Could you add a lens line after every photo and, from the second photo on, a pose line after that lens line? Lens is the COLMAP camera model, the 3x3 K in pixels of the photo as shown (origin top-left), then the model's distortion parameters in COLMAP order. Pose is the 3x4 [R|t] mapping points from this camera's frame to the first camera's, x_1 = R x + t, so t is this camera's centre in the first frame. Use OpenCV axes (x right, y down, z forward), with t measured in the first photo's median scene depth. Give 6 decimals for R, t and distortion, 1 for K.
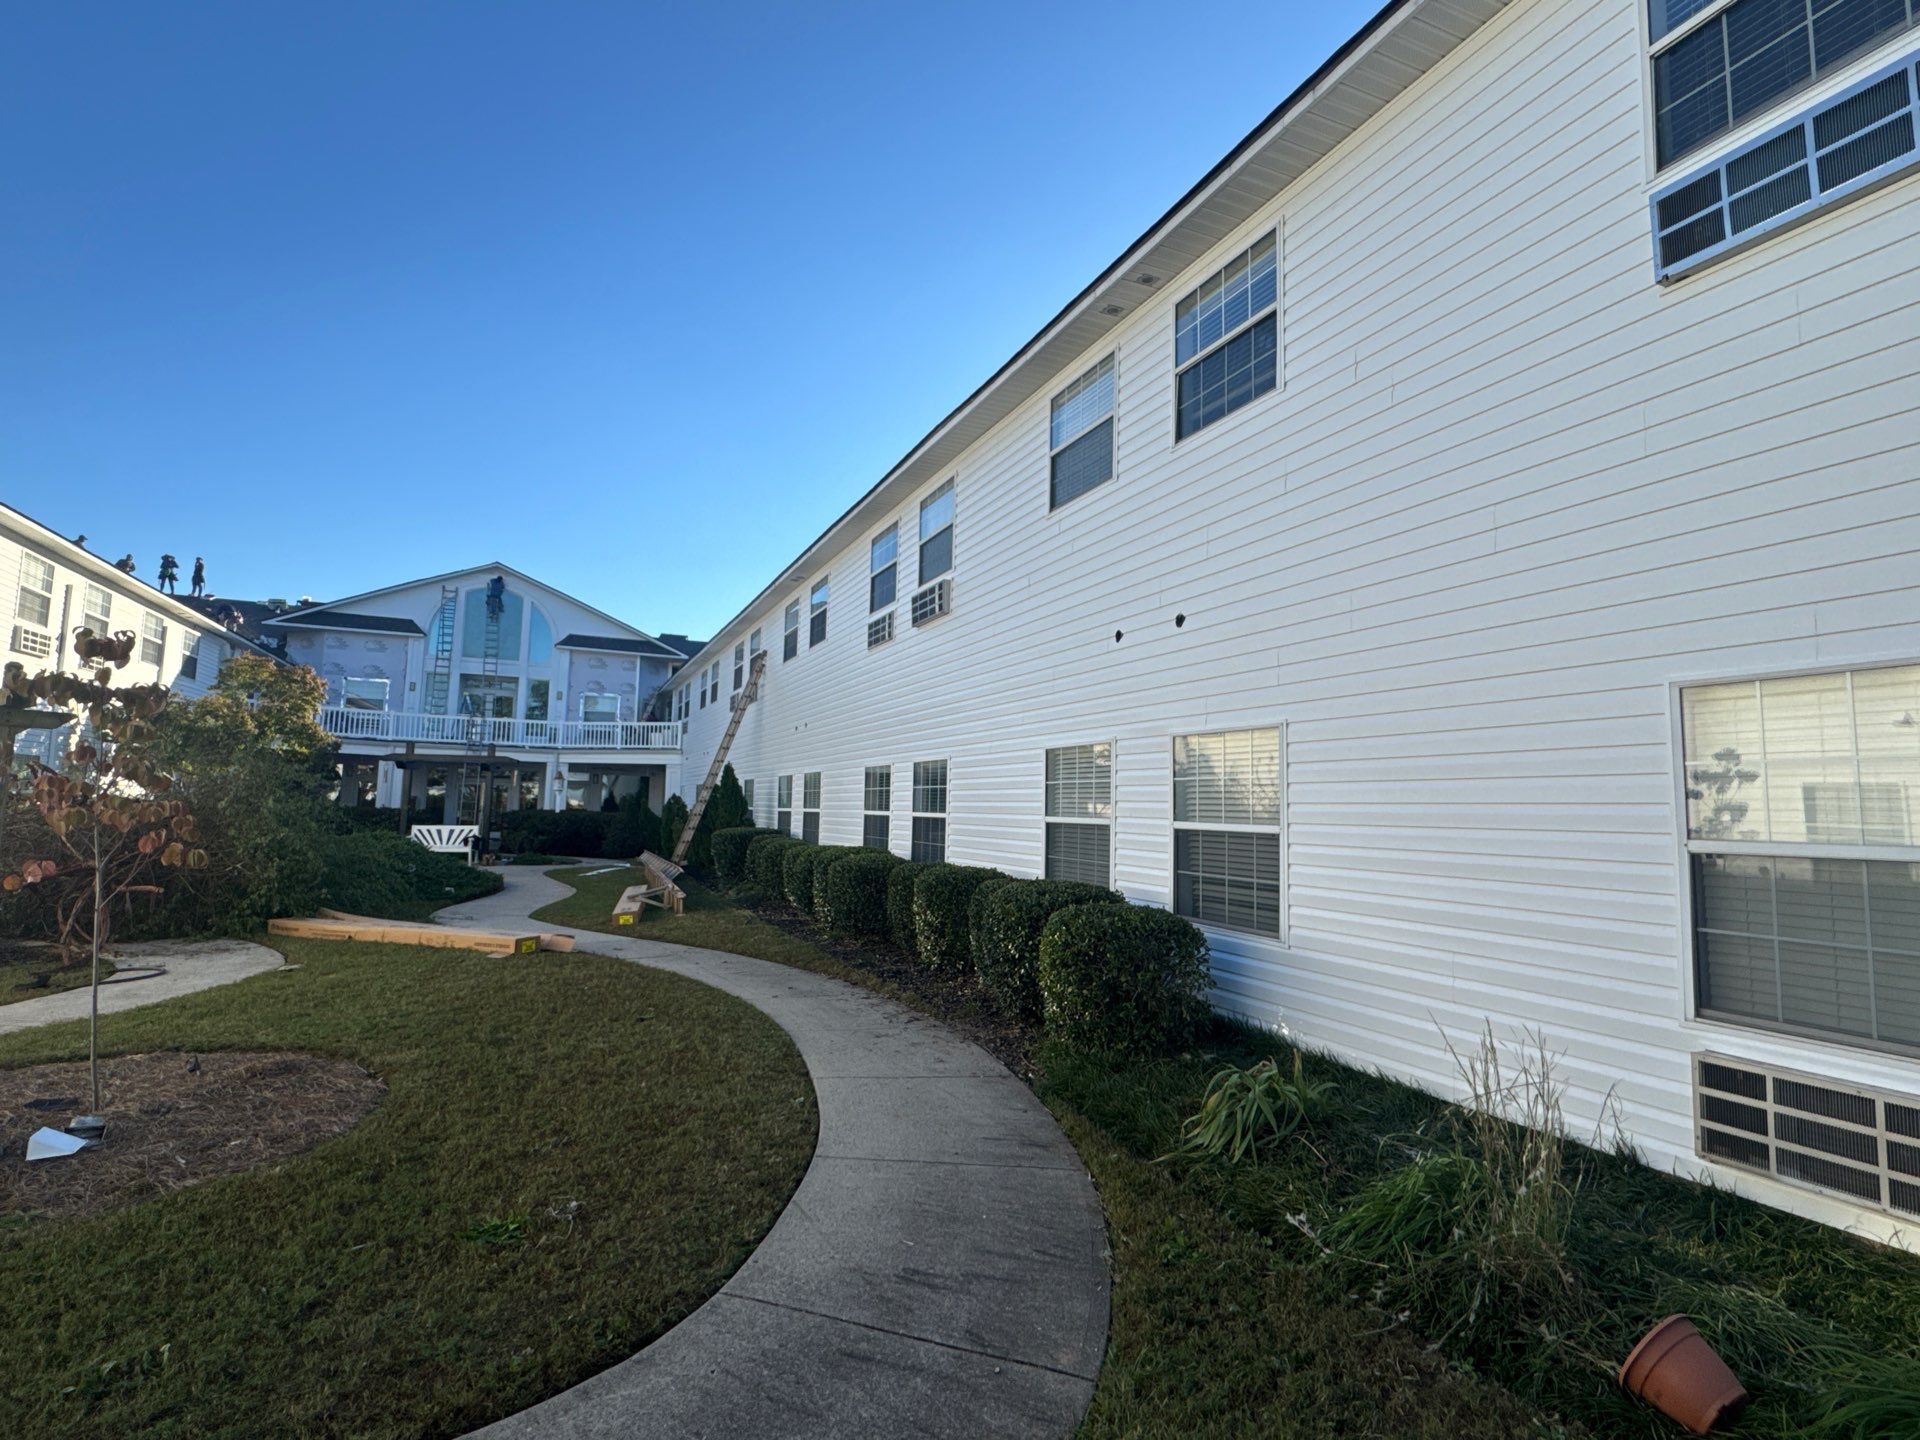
lens RADIAL K [[930.9, 0, 942.0], [0, 930.9, 733.2], [0, 0, 1]] dist [-0.010568, 0.000316]
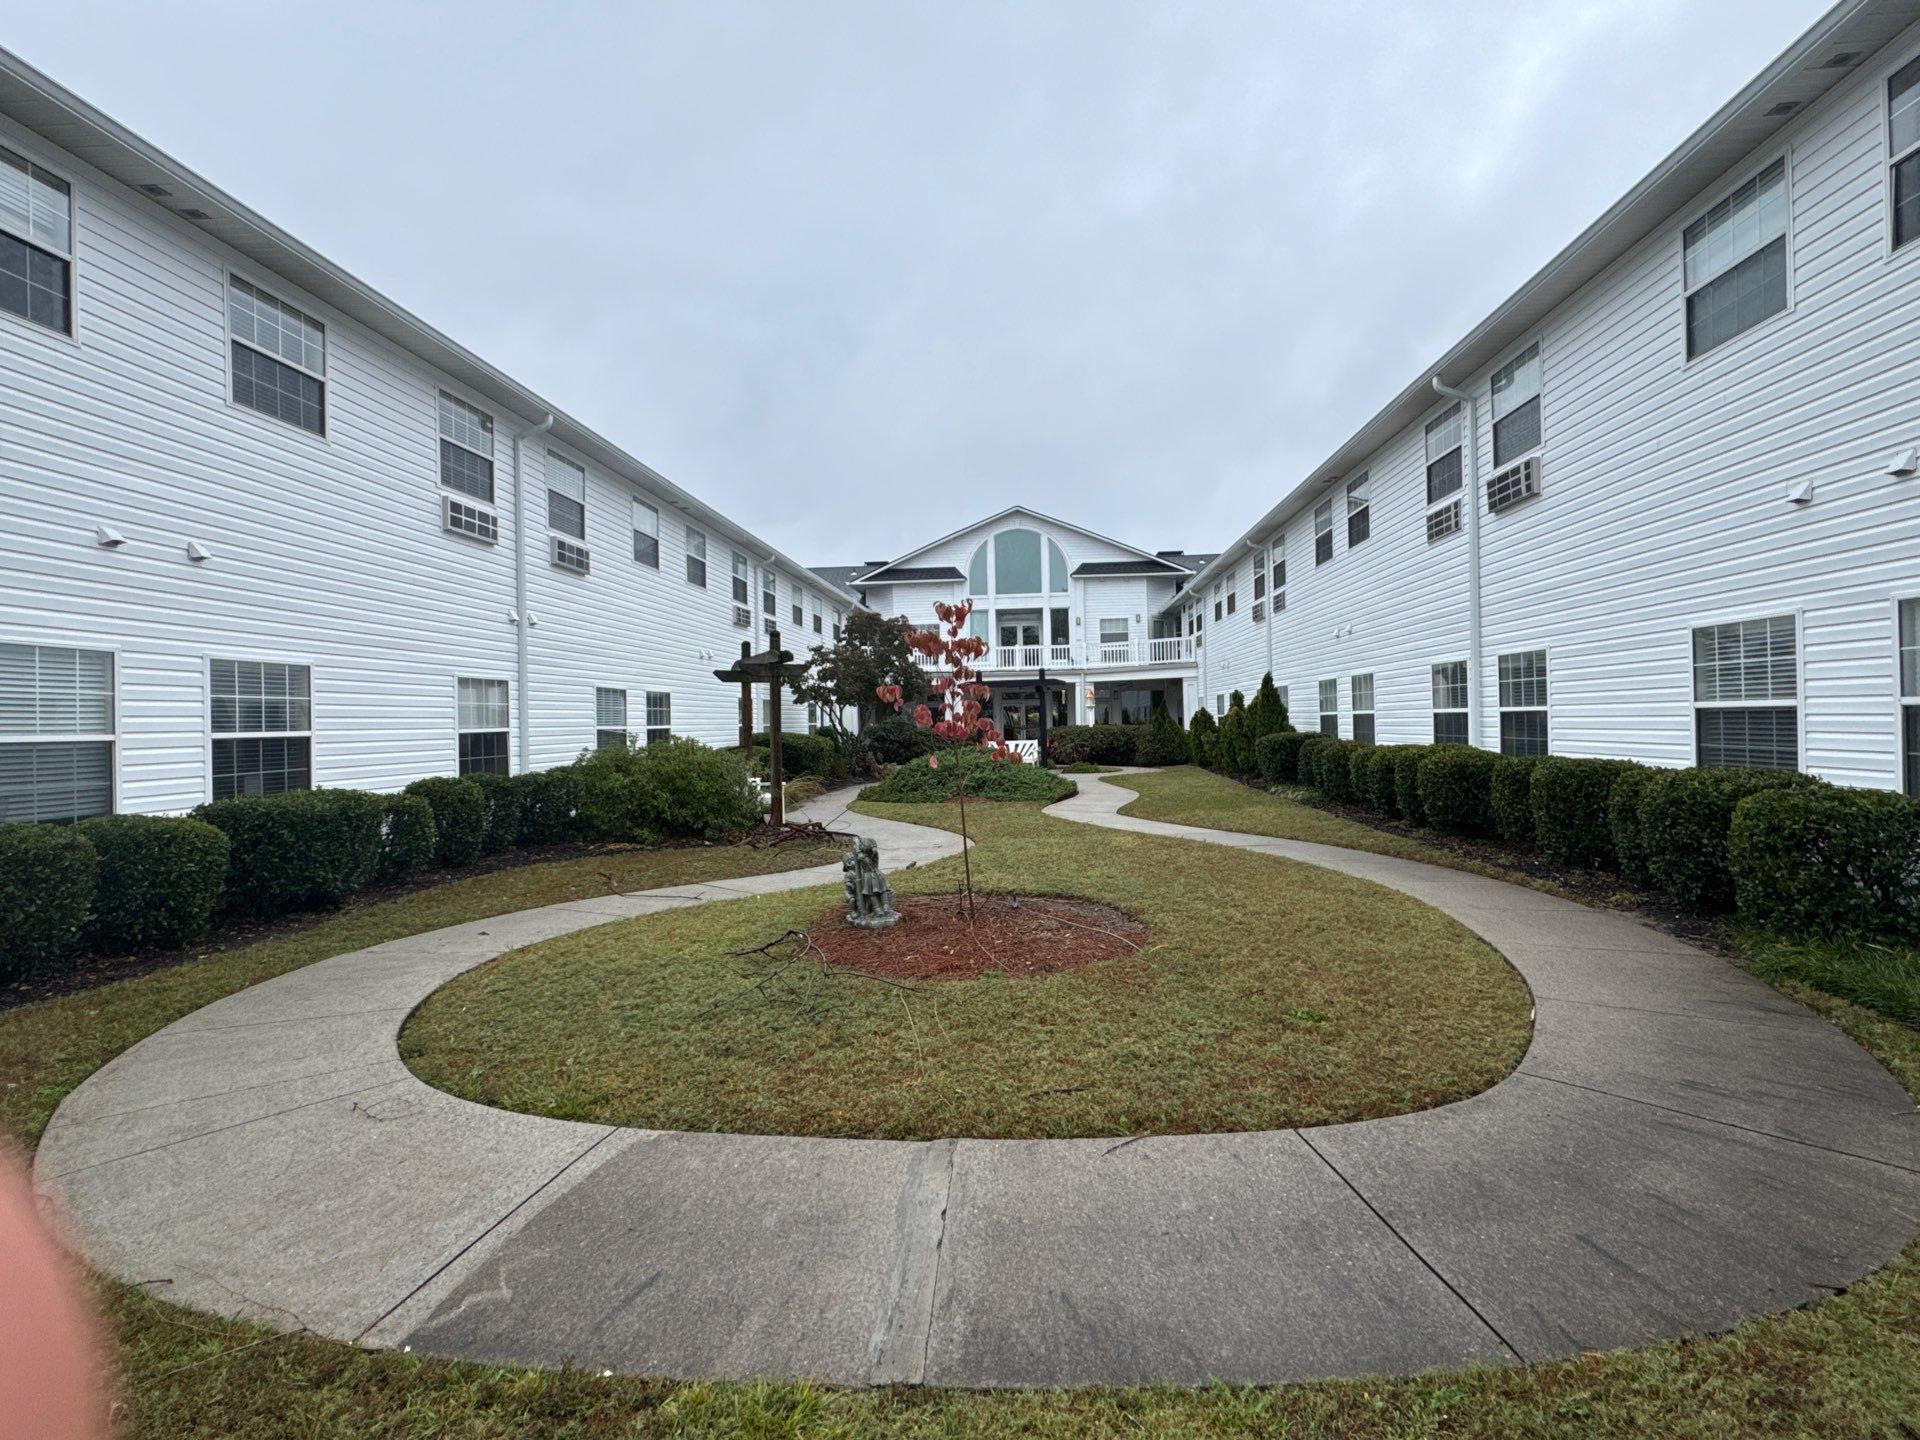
lens RADIAL K [[930.9, 0, 939.9], [0, 930.9, 739.6], [0, 0, 1]] dist [-0.010568, 0.000316]
pose [[0.881105, -0.034373, -0.471670, -0.109924], [0.081379, 0.993498, 0.079618, -0.006525], [0.465867, -0.108535, 0.878173, -0.150041]]
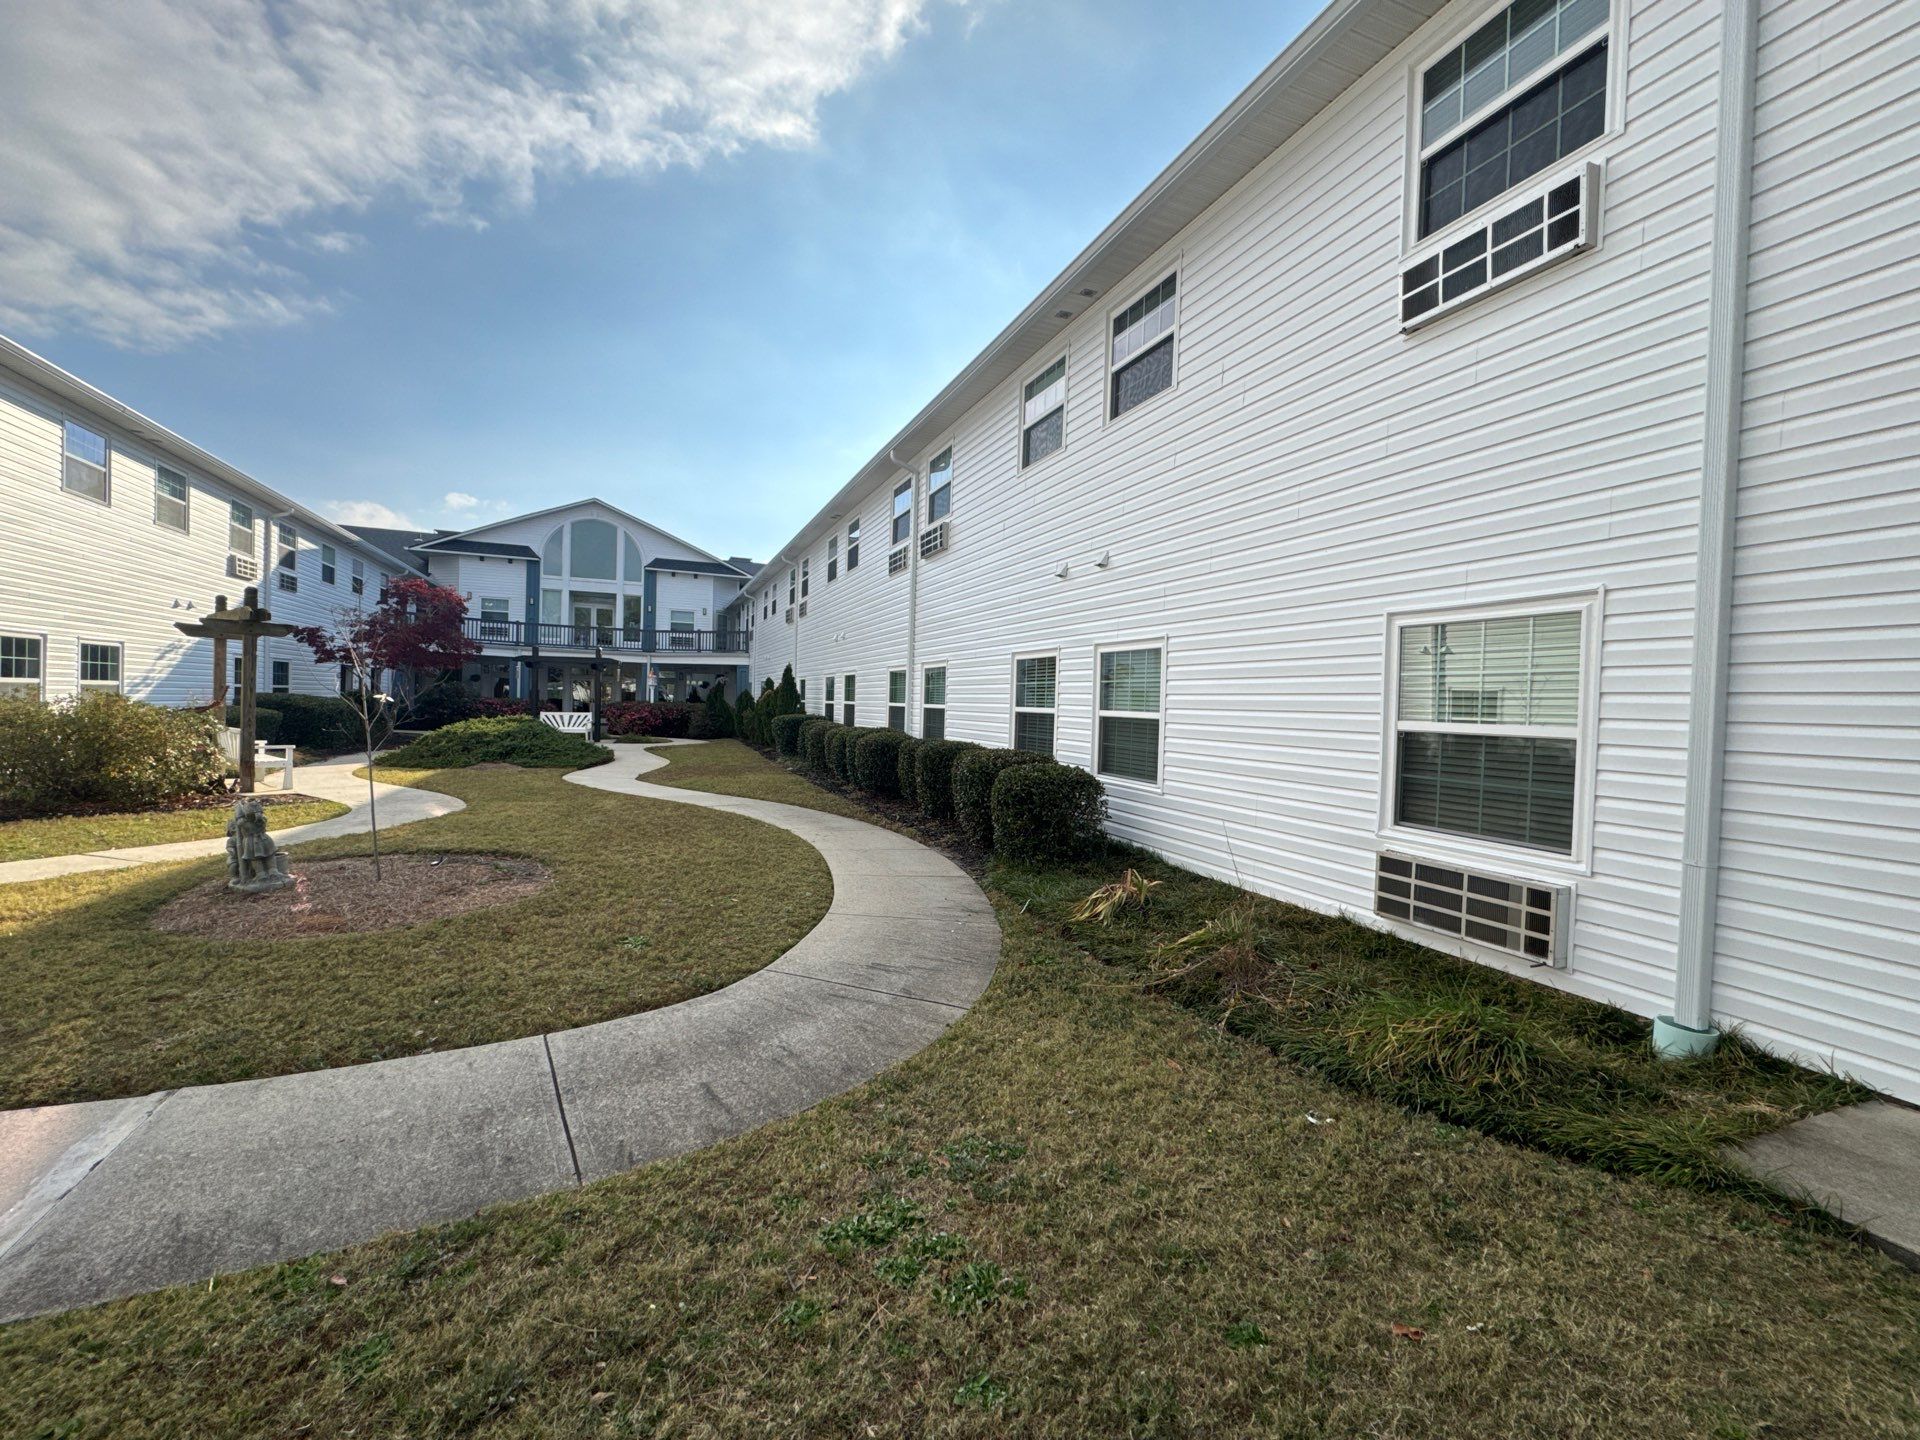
lens RADIAL K [[789.7, 0, 959.2], [0, 789.7, 726.1], [0, 0, 1]] dist [-0.005972, 0.000563]
pose [[0.999828, 0.003761, -0.018180, 0.052506], [-0.001731, 0.993884, 0.110416, -0.005883], [0.018484, -0.110366, 0.993719, -0.141858]]
